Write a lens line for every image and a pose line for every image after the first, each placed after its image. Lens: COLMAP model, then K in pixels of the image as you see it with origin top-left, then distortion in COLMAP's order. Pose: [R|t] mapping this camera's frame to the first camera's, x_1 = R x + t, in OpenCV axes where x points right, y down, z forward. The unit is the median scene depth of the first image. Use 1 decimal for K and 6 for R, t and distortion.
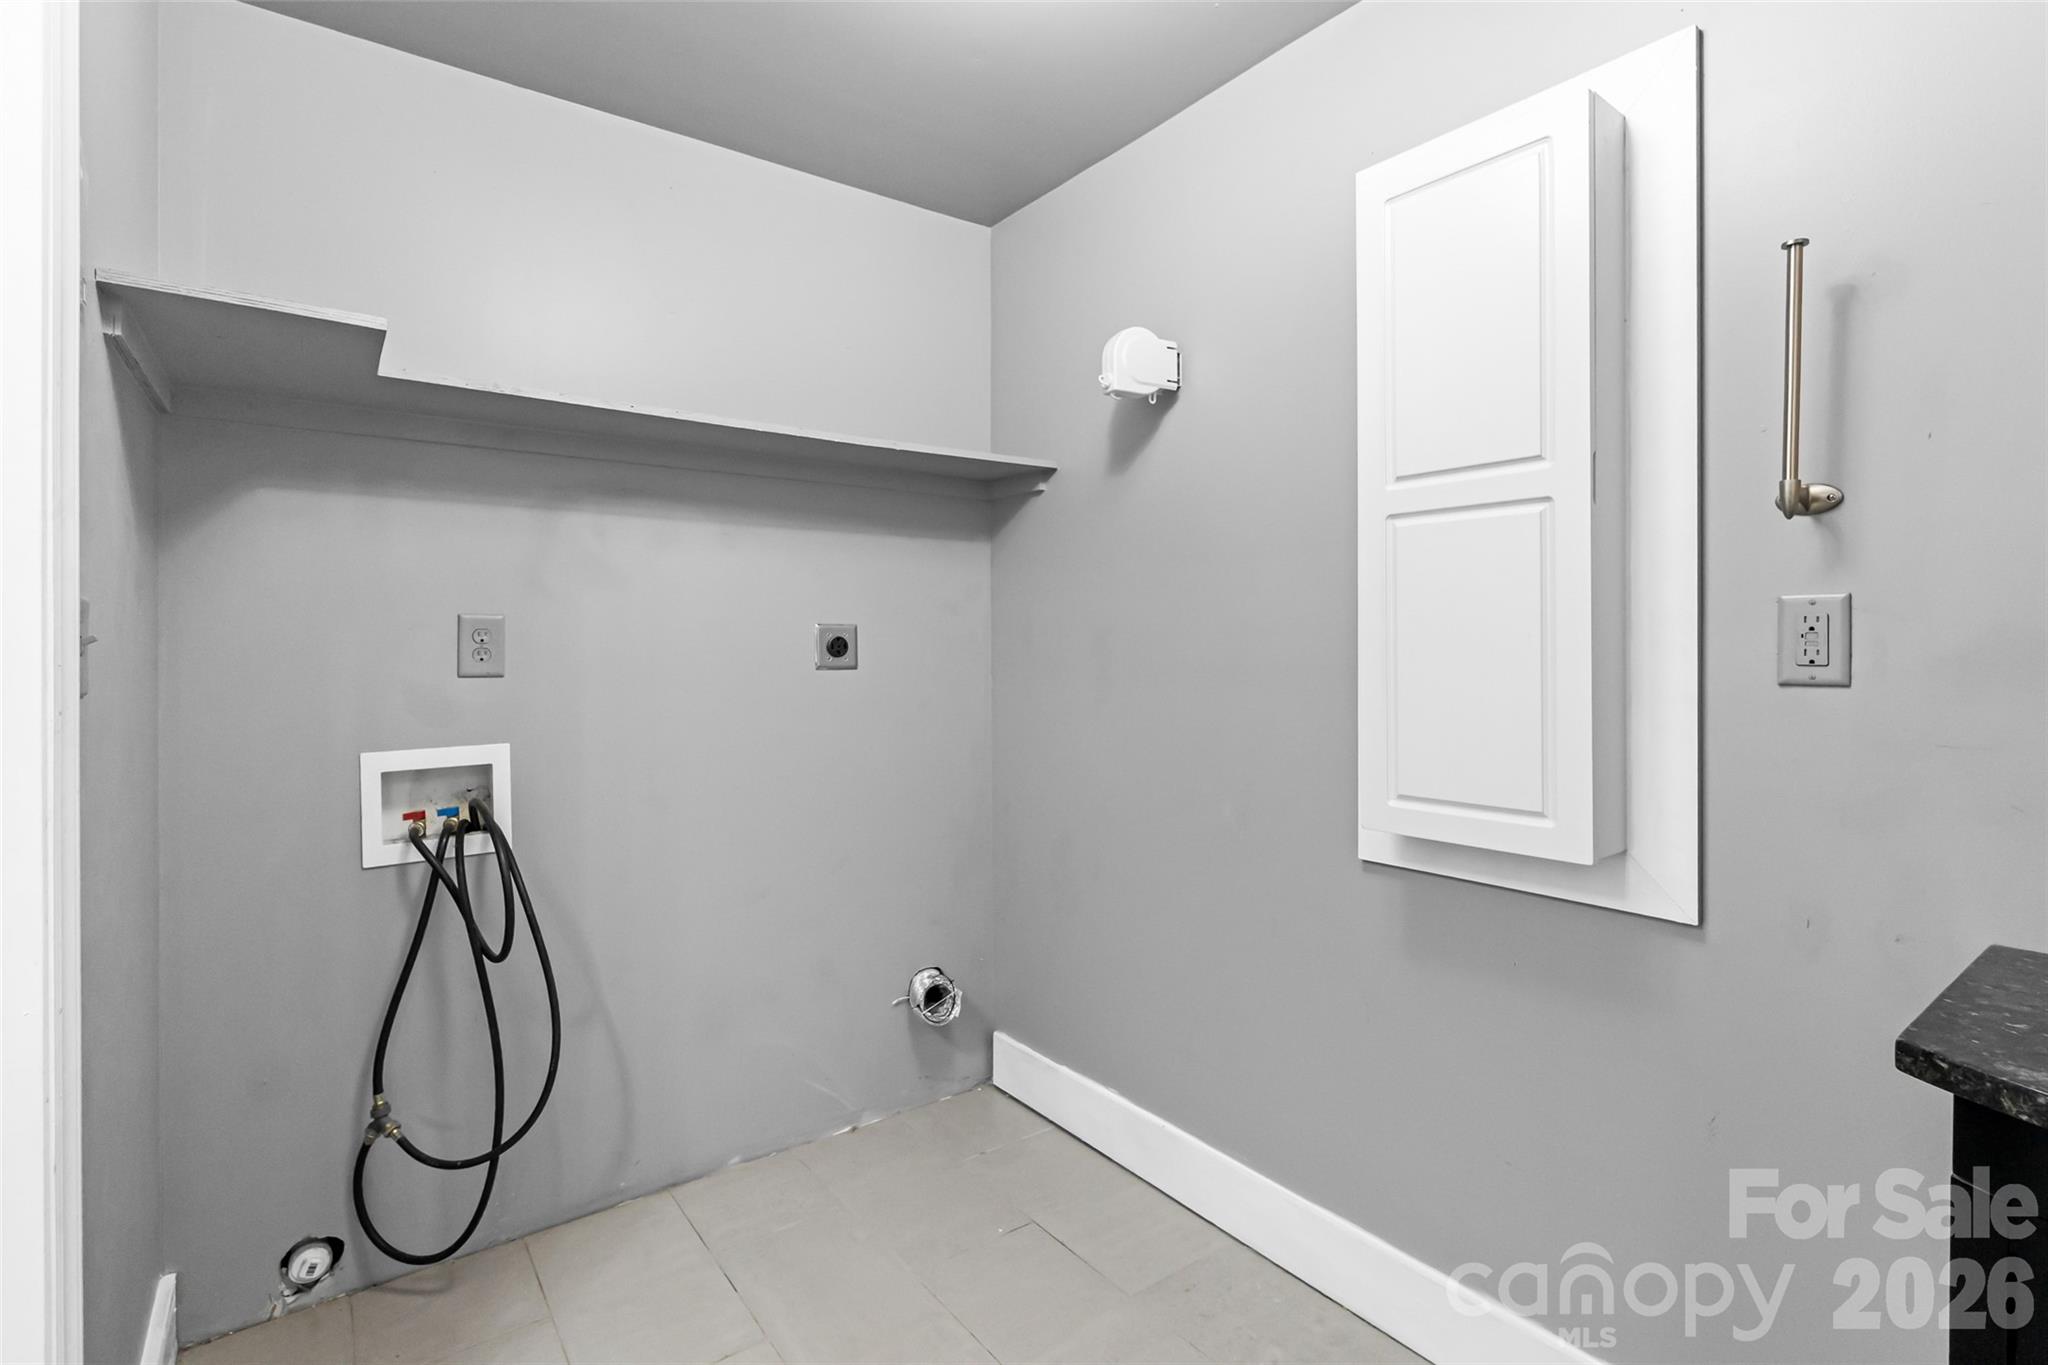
lens RADIAL K [[959.7, 0, 1030.9], [0, 959.7, 642.4], [0, 0, 1]] dist [-0.008942, 0.000432]
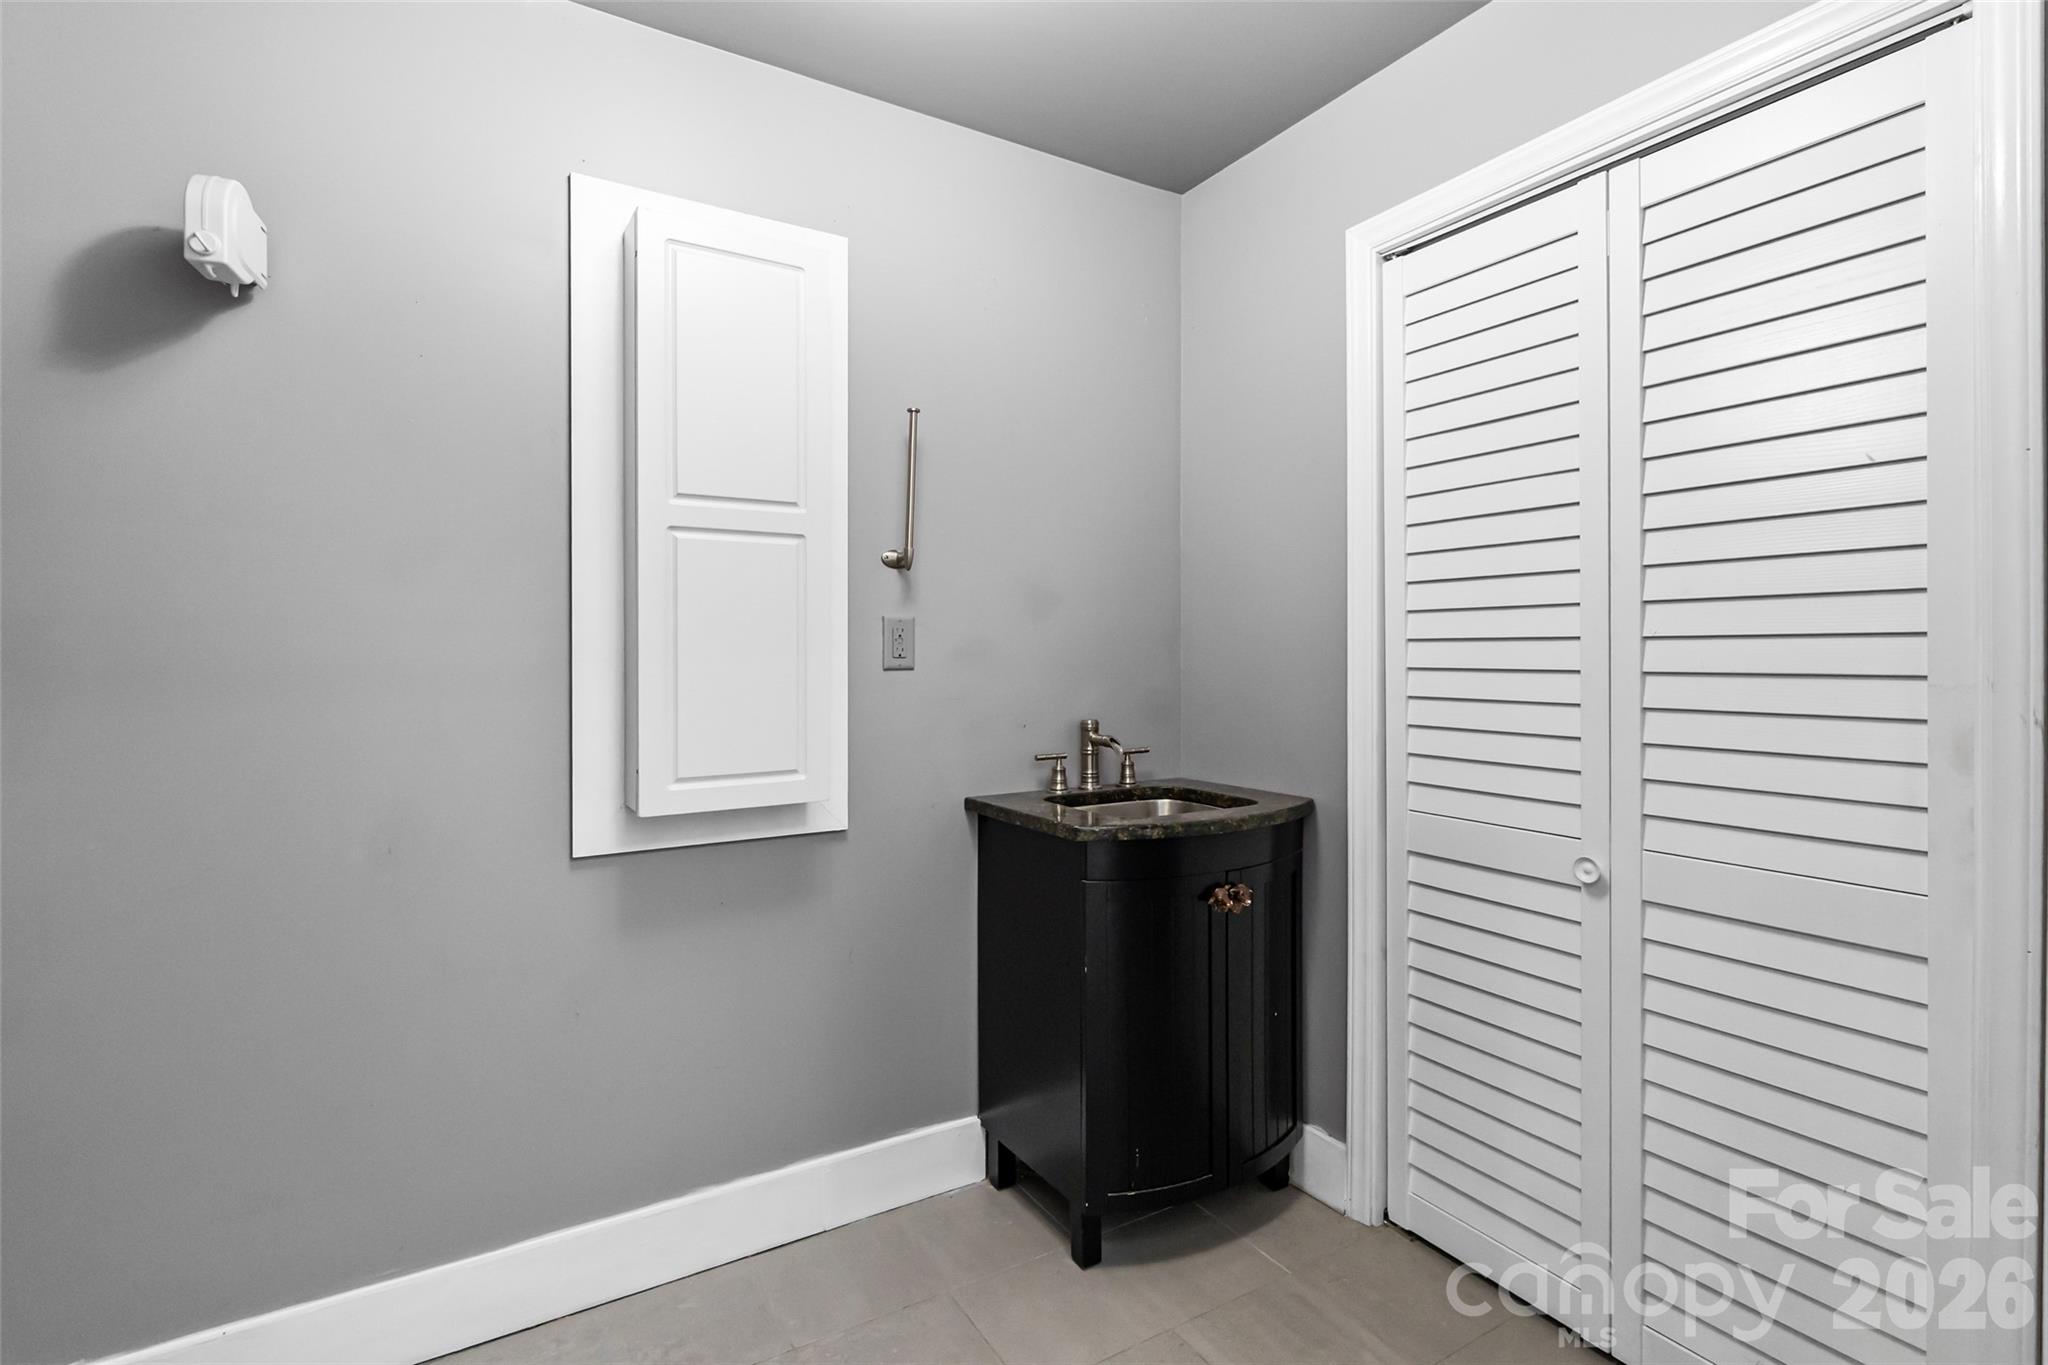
lens RADIAL K [[959.7, 0, 1030.9], [0, 959.7, 642.4], [0, 0, 1]] dist [-0.008942, 0.000432]
pose [[0.099547, 0.004326, 0.995023, -0.763155], [-0.007547, 0.999965, -0.003592, 0.001611], [-0.995004, -0.007152, 0.099577, 0.537359]]
